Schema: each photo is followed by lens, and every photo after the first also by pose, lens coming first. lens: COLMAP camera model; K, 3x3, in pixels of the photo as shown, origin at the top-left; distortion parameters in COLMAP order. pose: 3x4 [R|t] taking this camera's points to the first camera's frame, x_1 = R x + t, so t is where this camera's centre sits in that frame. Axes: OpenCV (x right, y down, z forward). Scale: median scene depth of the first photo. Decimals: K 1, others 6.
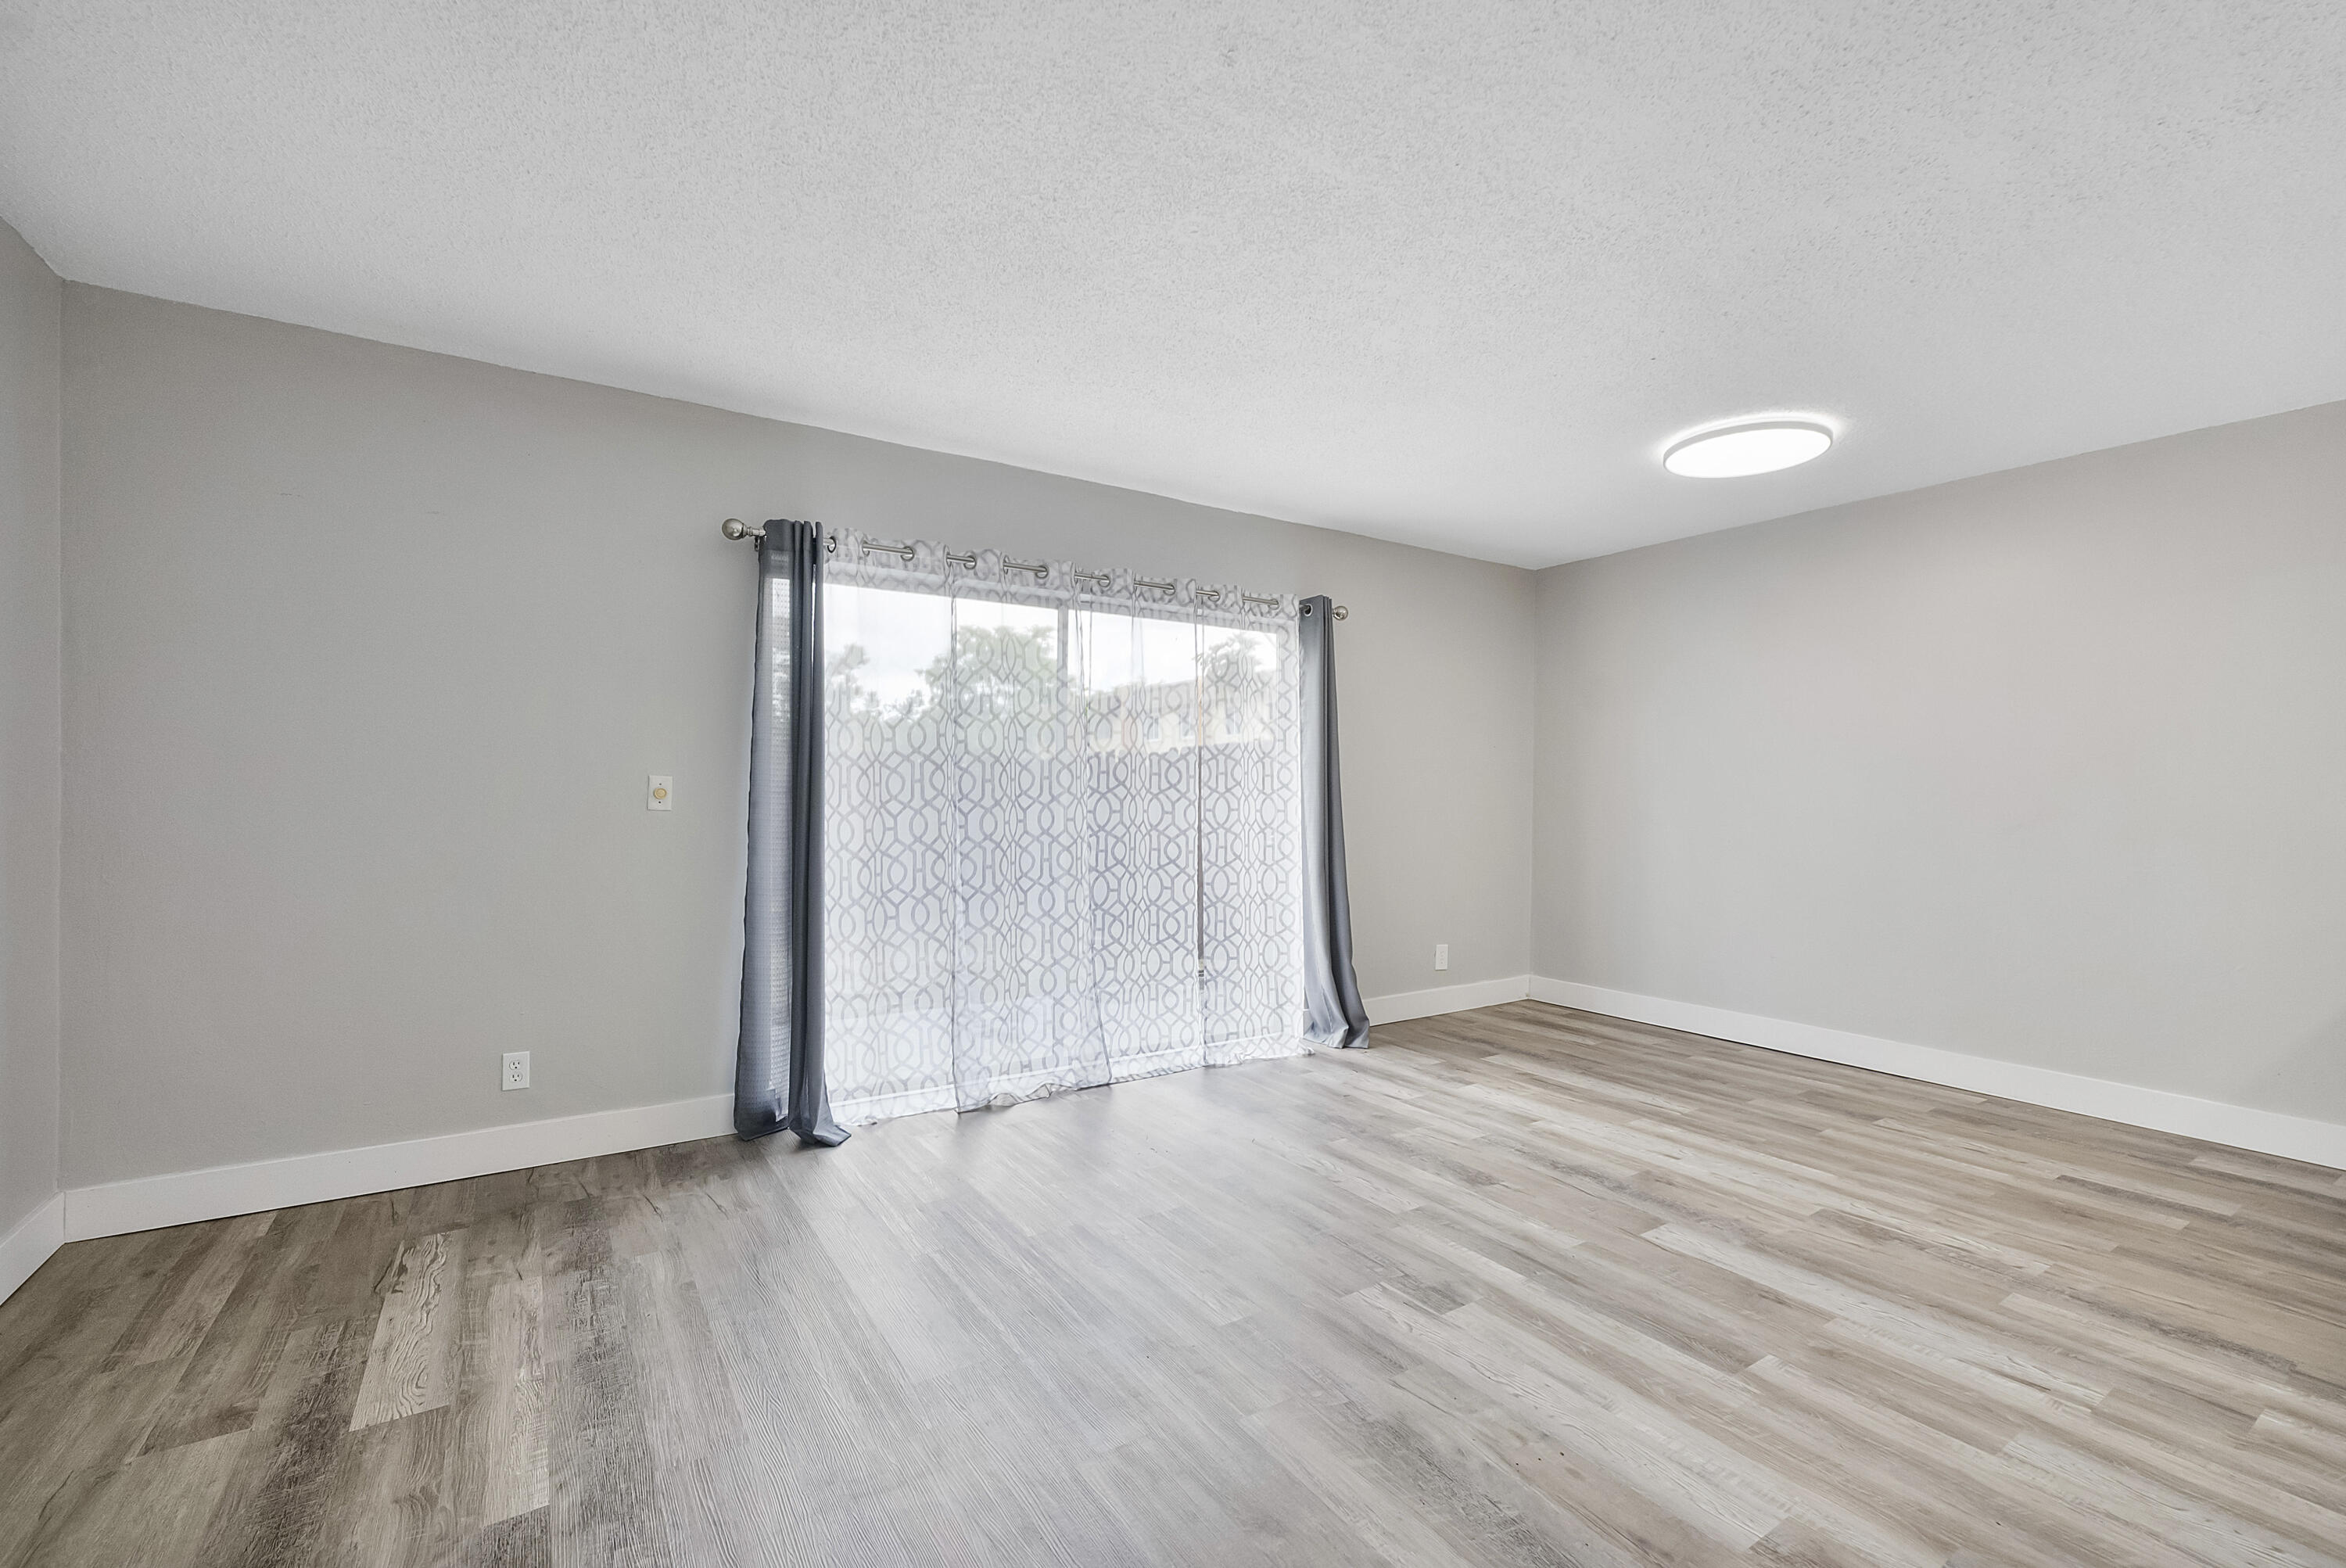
lens RADIAL K [[1001.6, 0, 1170.9], [0, 1001.6, 799.3], [0, 0, 1]] dist [-0.010382, 0.000096]
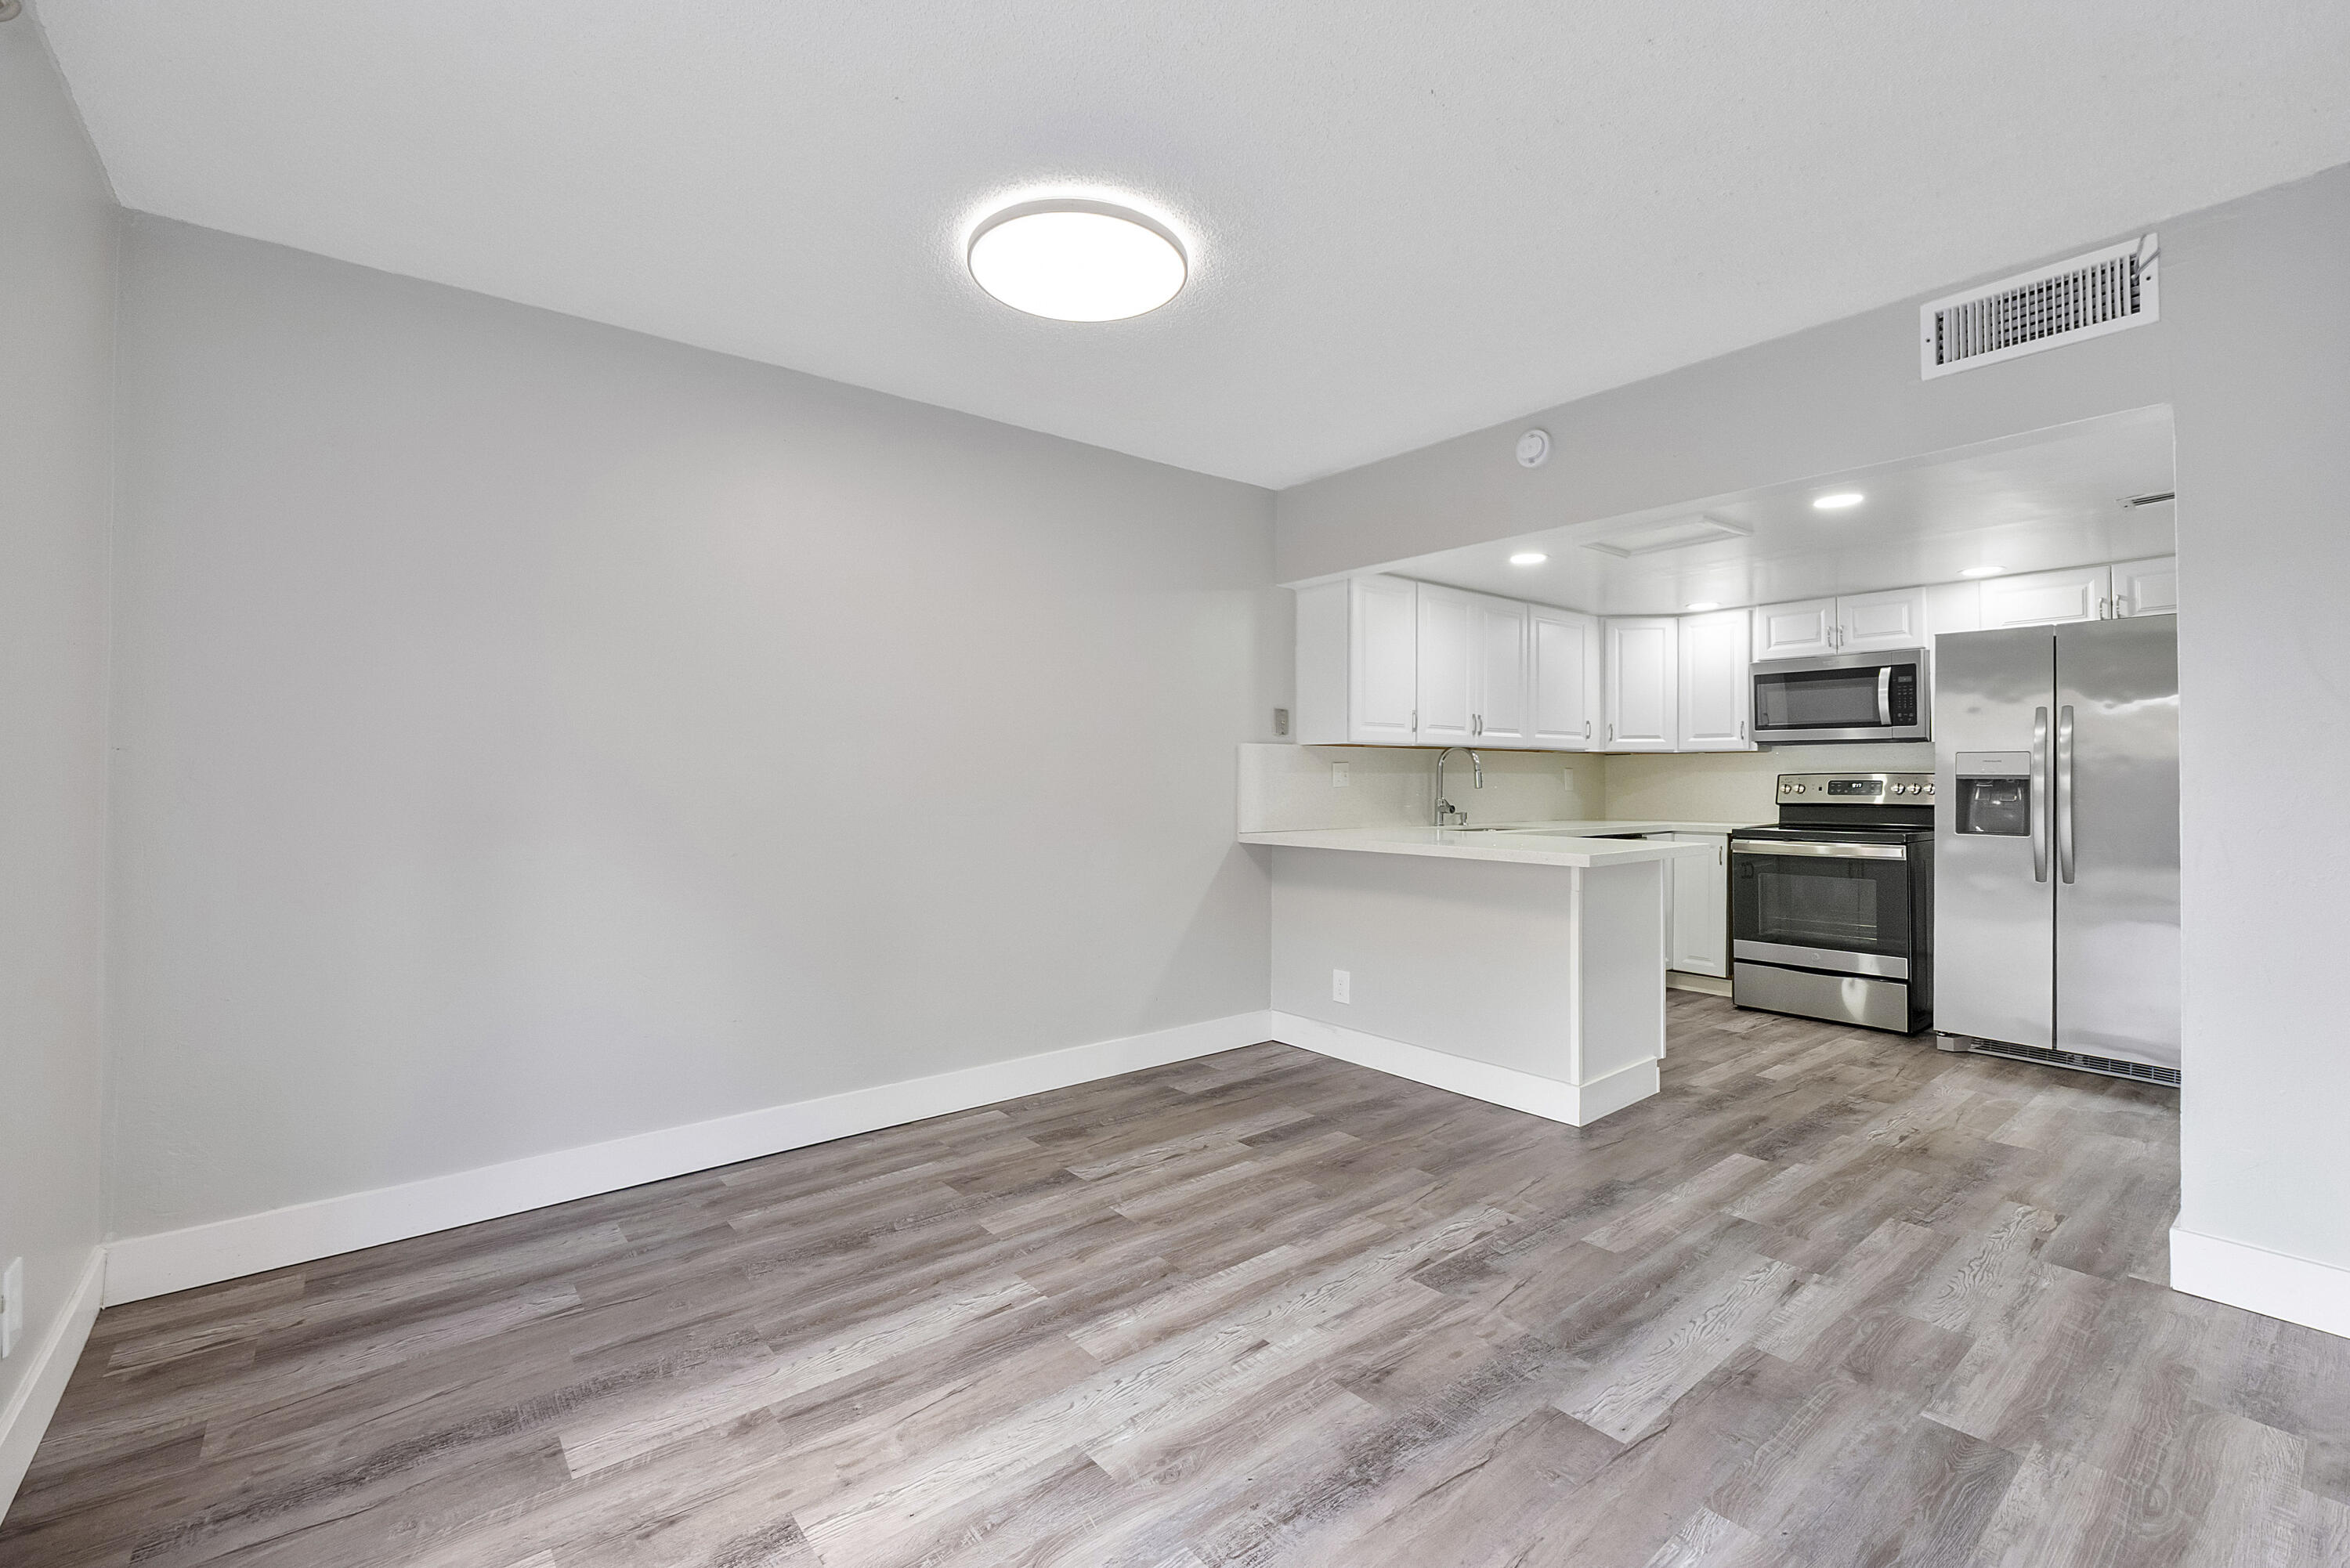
lens RADIAL K [[996.9, 0, 1189.5], [0, 996.9, 771.1], [0, 0, 1]] dist [-0.009907, -0.000188]
pose [[-0.110061, -0.000816, 0.993924, -0.131890], [0.008222, 0.999965, 0.001732, -0.010098], [-0.993891, 0.008363, -0.110051, 1.209615]]
